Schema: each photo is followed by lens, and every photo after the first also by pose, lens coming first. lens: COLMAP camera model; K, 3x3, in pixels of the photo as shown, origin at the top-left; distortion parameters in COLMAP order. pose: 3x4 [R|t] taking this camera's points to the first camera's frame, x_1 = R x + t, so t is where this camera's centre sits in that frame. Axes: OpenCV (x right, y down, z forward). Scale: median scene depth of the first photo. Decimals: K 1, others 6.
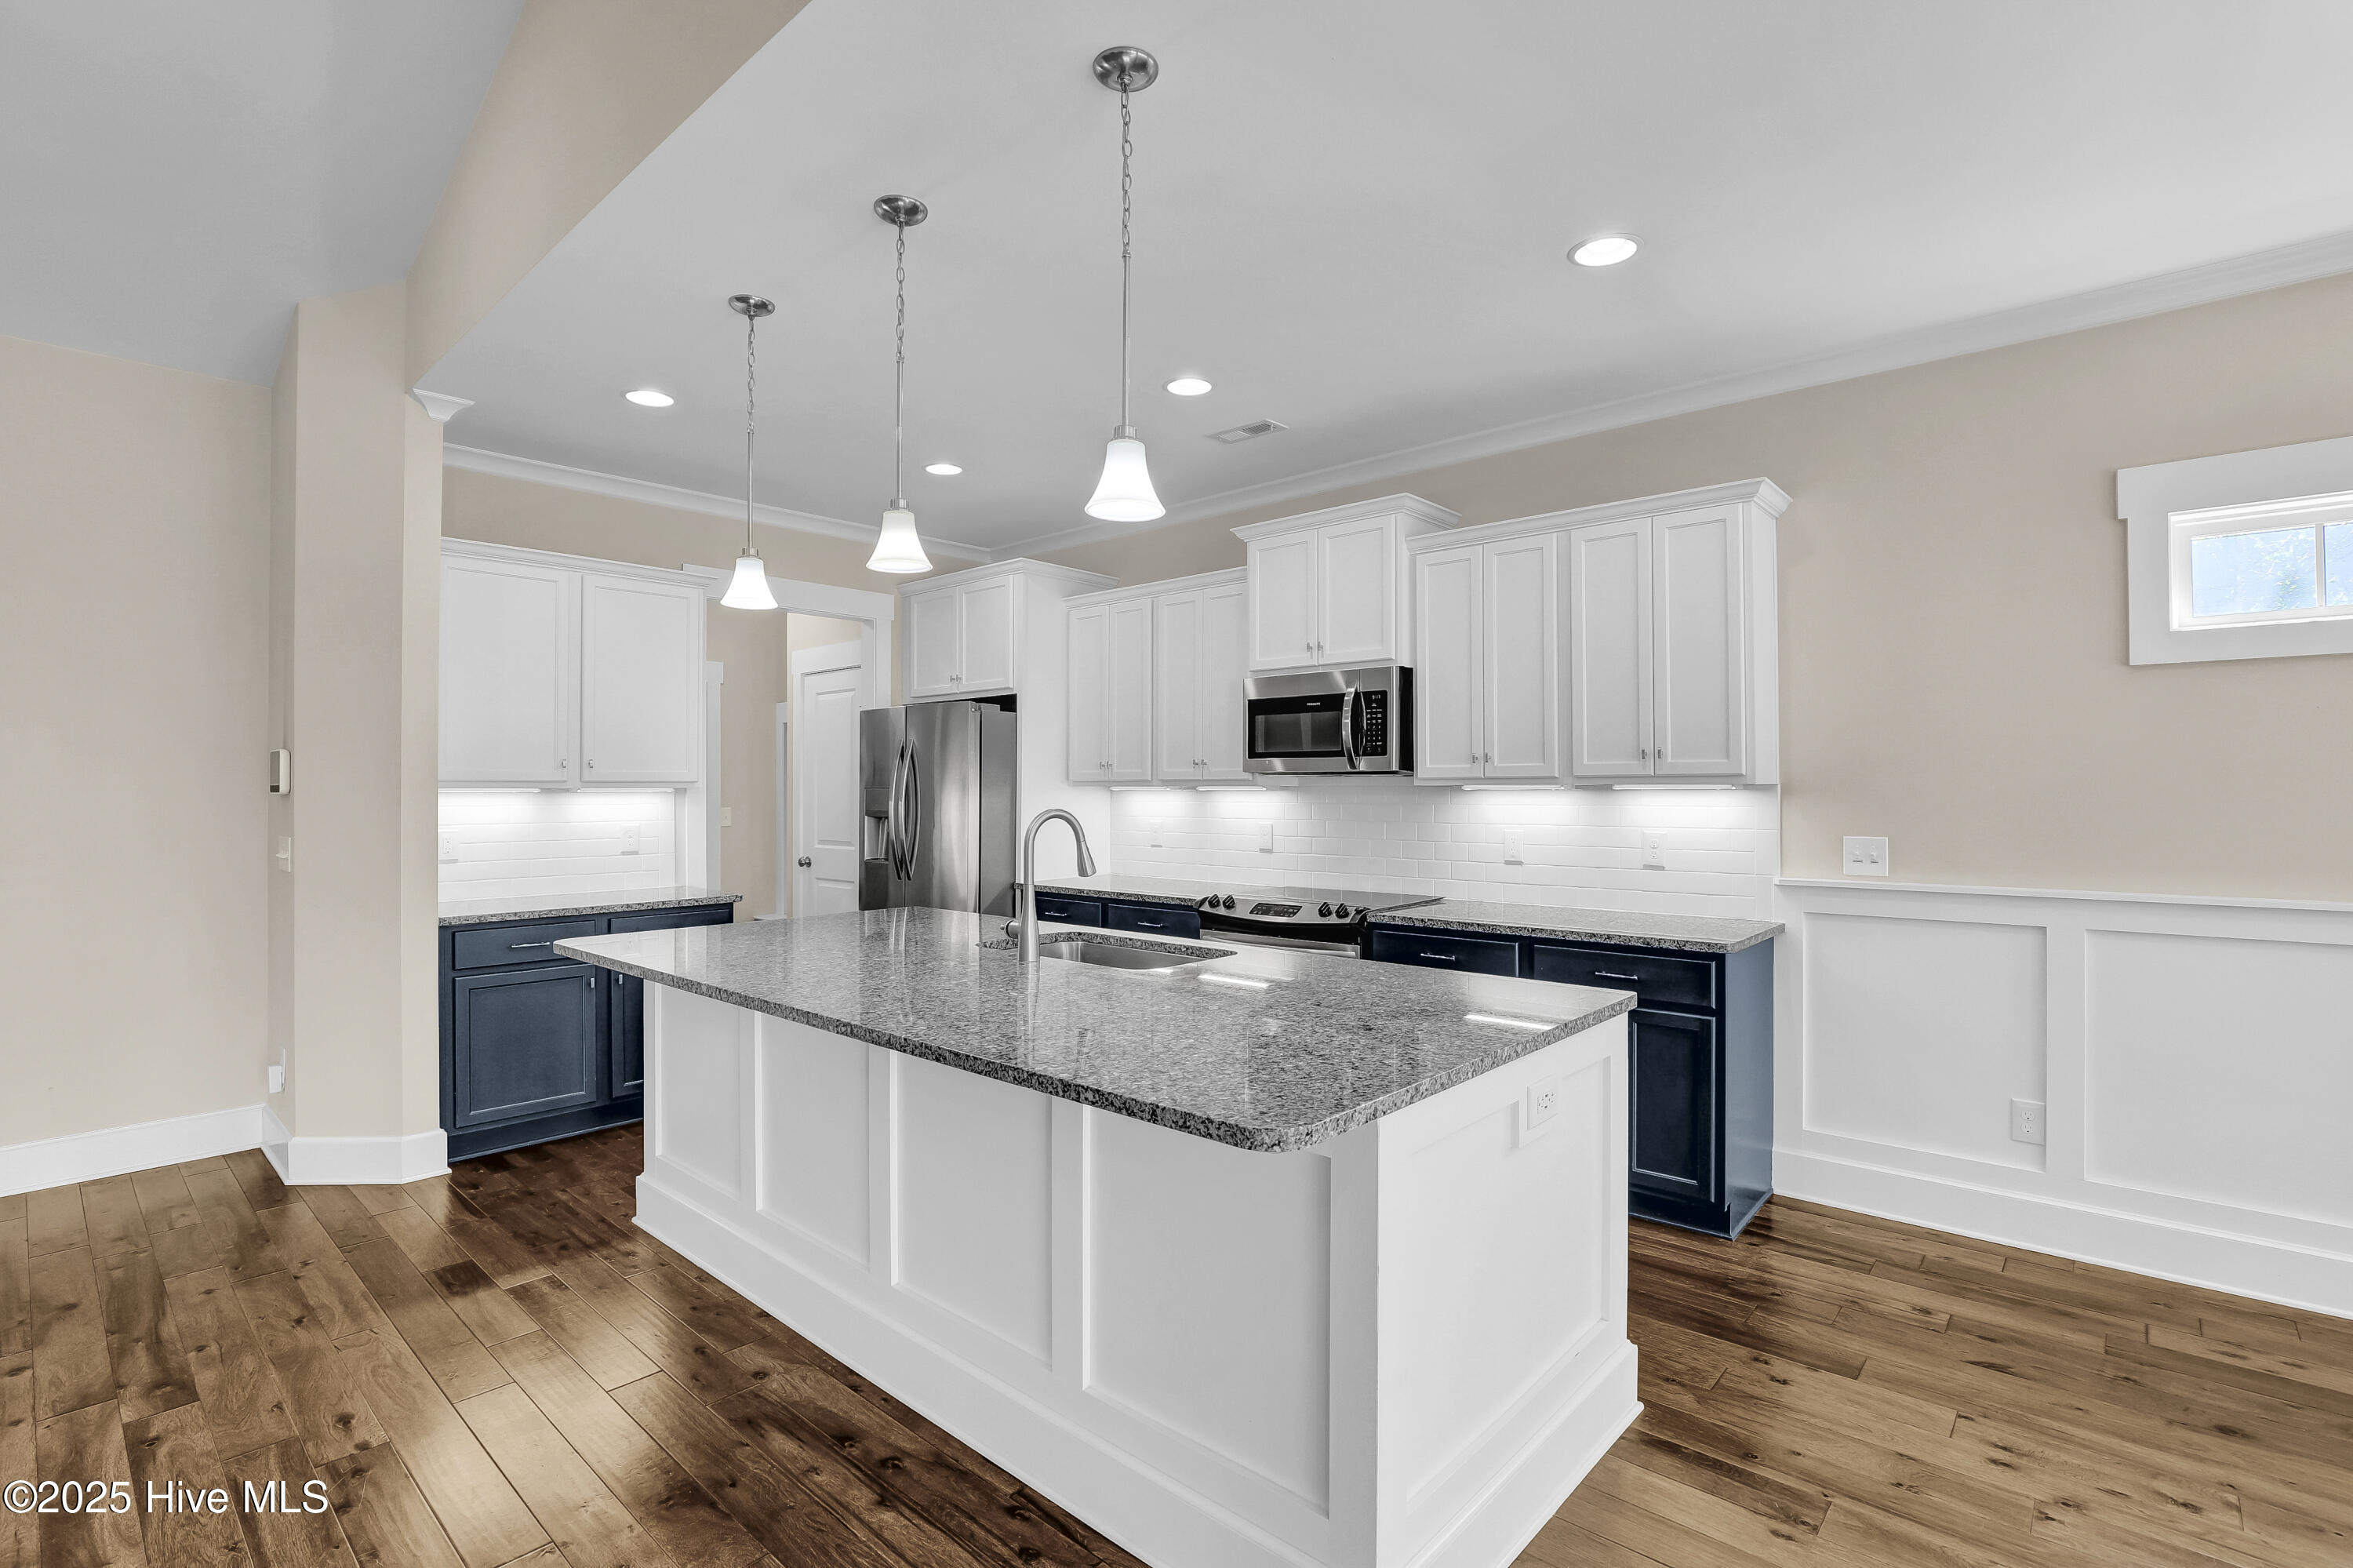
lens RADIAL K [[1085.7, 0, 1182.7], [0, 1085.7, 763.3], [0, 0, 1]] dist [0.043293, 0.000093]
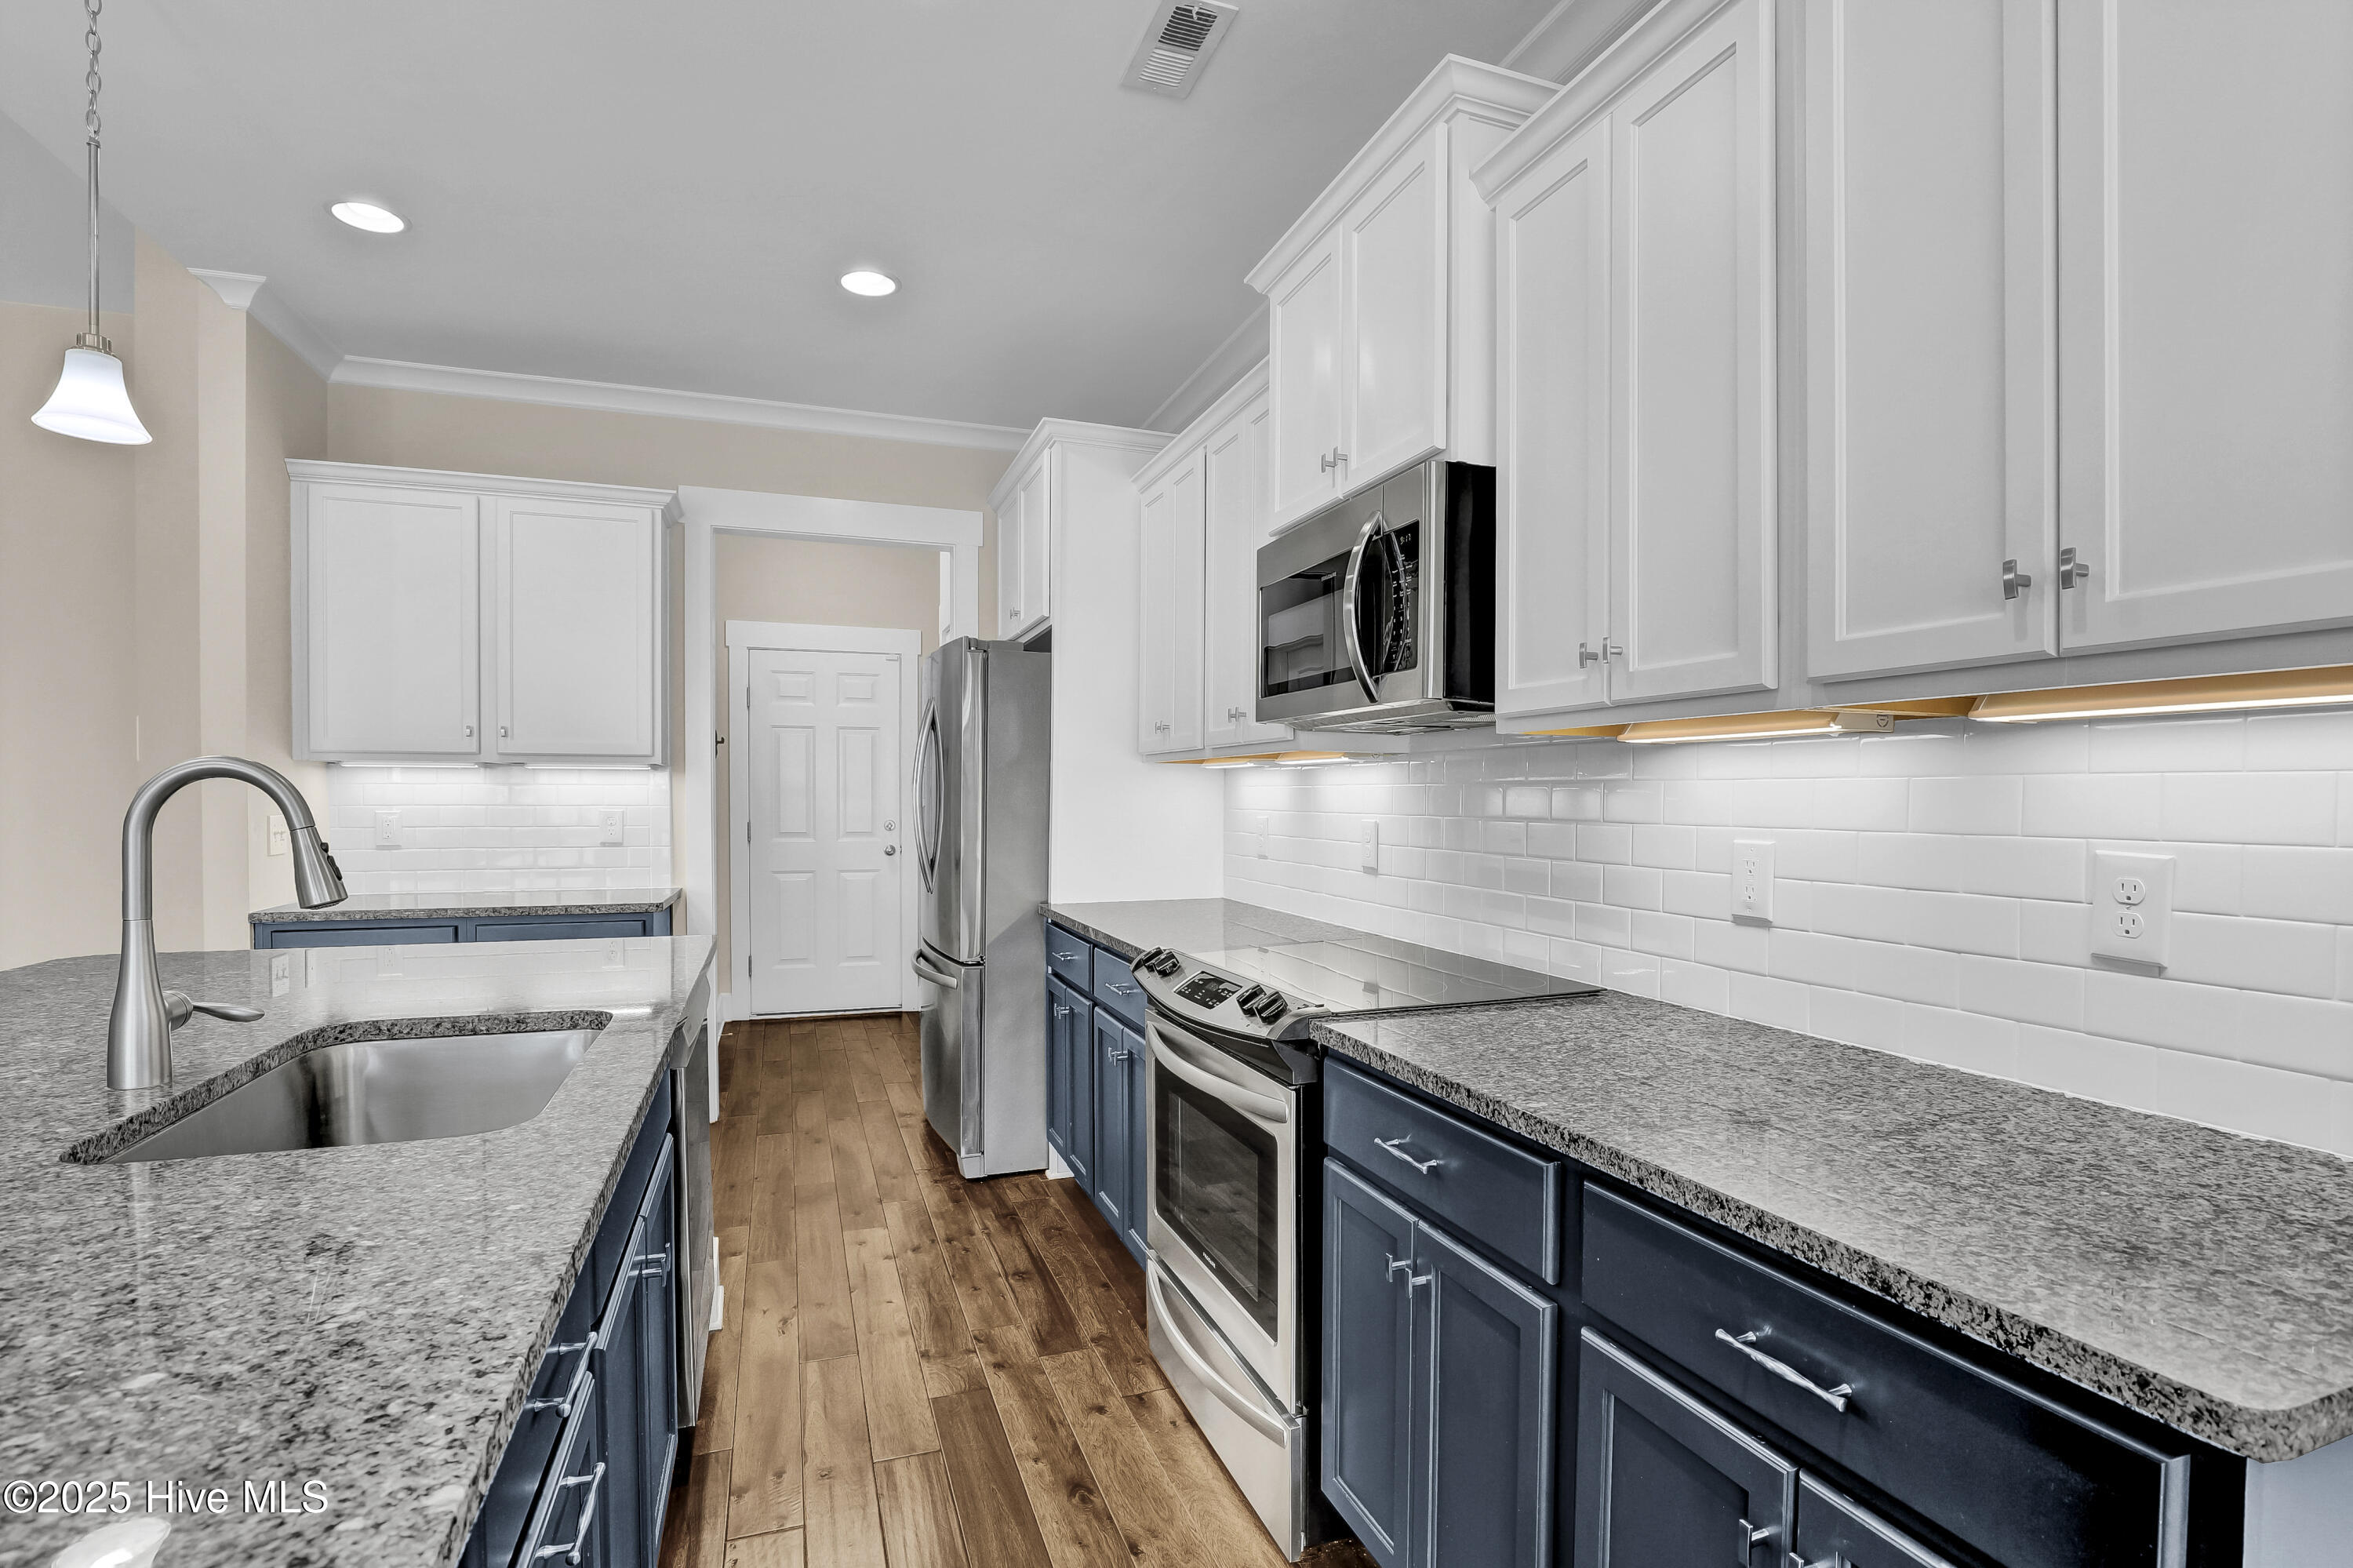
lens RADIAL K [[1115.8, 0, 1176.5], [0, 1115.8, 784.0], [0, 0, 1]] dist [-0.001075, 0.000426]
pose [[0.879331, 0.000210, -0.476211, 0.314463], [0.006895, 0.999889, 0.013172, 0.033945], [0.476161, -0.014866, 0.879232, 0.542844]]
